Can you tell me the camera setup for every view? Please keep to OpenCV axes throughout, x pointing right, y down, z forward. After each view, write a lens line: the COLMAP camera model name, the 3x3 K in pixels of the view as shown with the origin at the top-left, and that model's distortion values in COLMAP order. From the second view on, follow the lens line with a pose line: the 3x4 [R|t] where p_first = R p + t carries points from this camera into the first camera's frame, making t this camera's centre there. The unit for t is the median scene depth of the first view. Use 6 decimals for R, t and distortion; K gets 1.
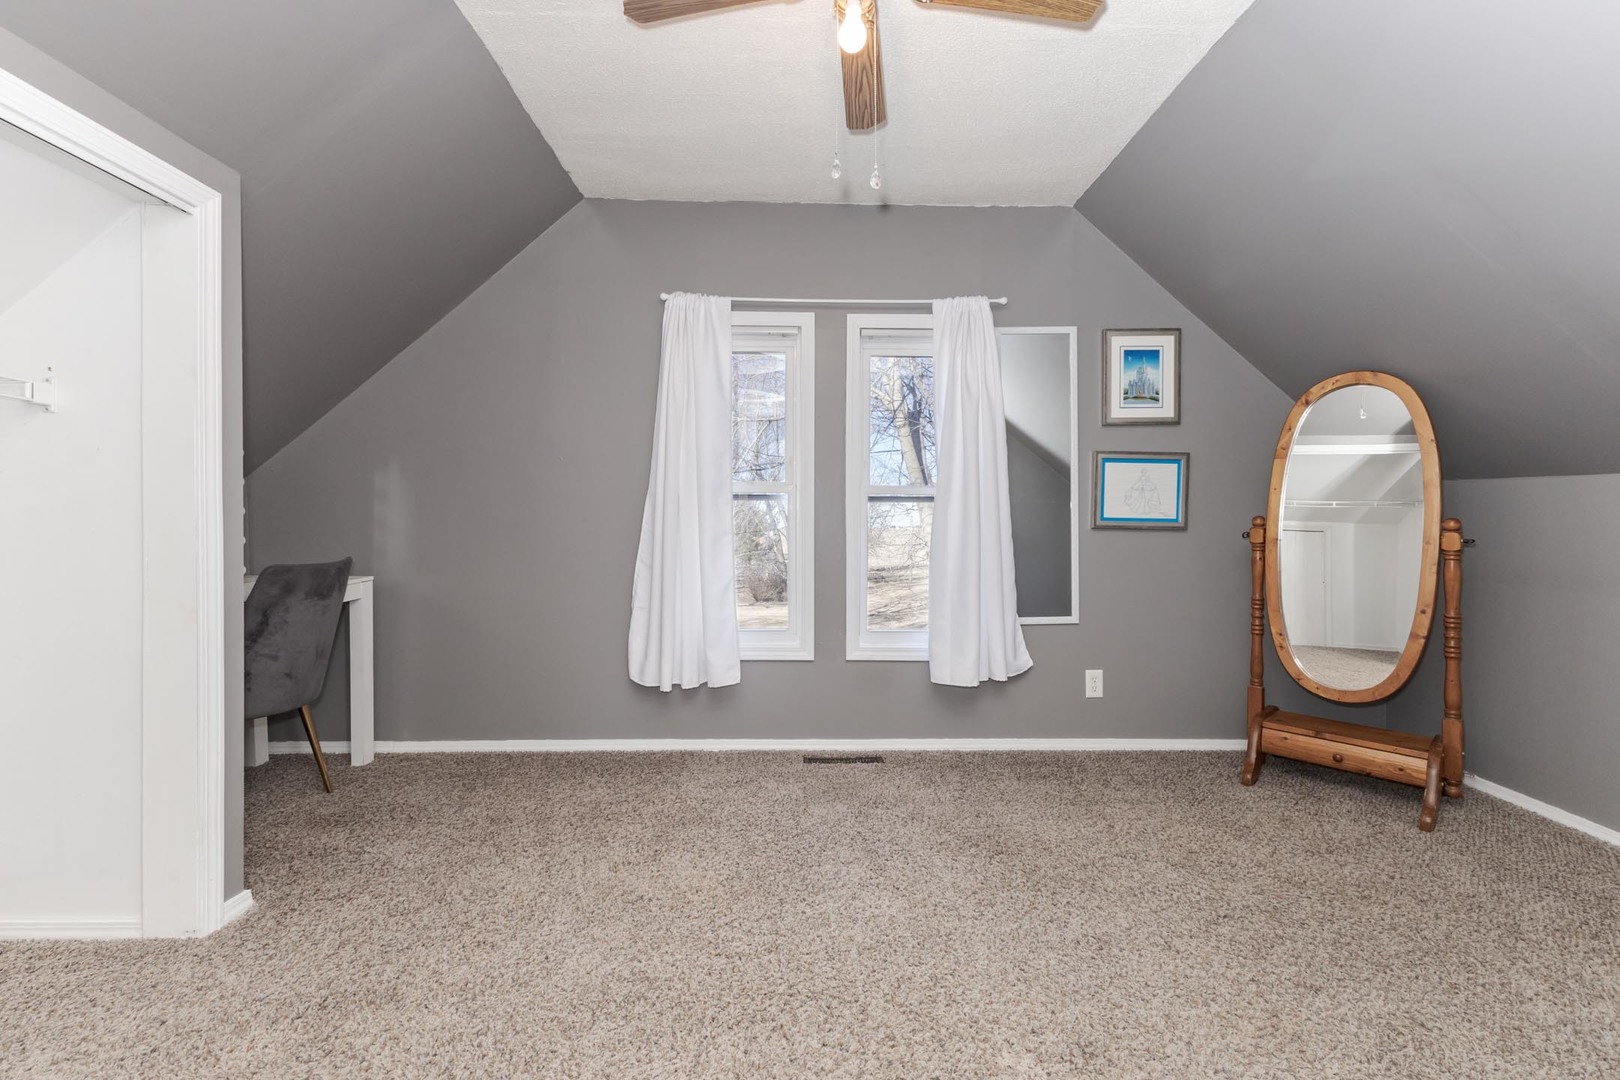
lens RADIAL K [[685.1, 0, 810.0], [0, 685.1, 540.0], [0, 0, 1]] dist [0.003535, 0.000233]
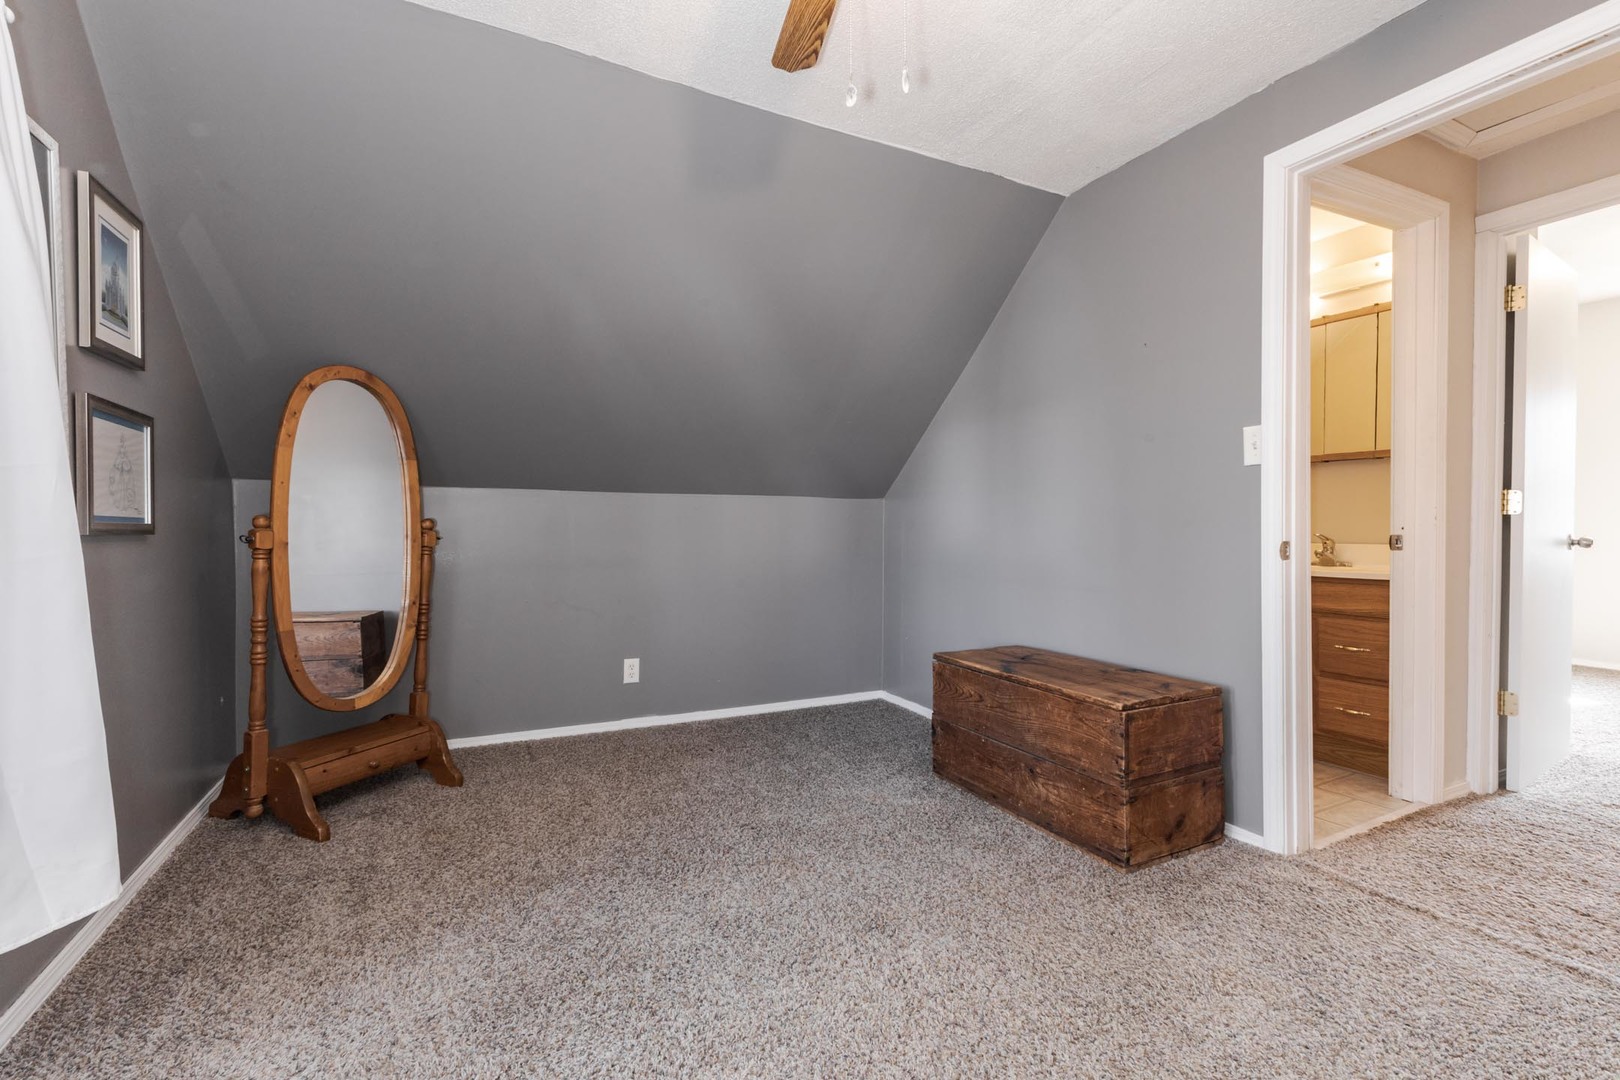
lens RADIAL K [[685.1, 0, 810.0], [0, 685.1, 540.0], [0, 0, 1]] dist [0.003535, 0.000233]
pose [[-0.438695, -0.026230, 0.898253, -0.336238], [0.017184, 0.999146, 0.037569, -0.024848], [-0.898472, 0.031917, -0.437870, 0.772821]]
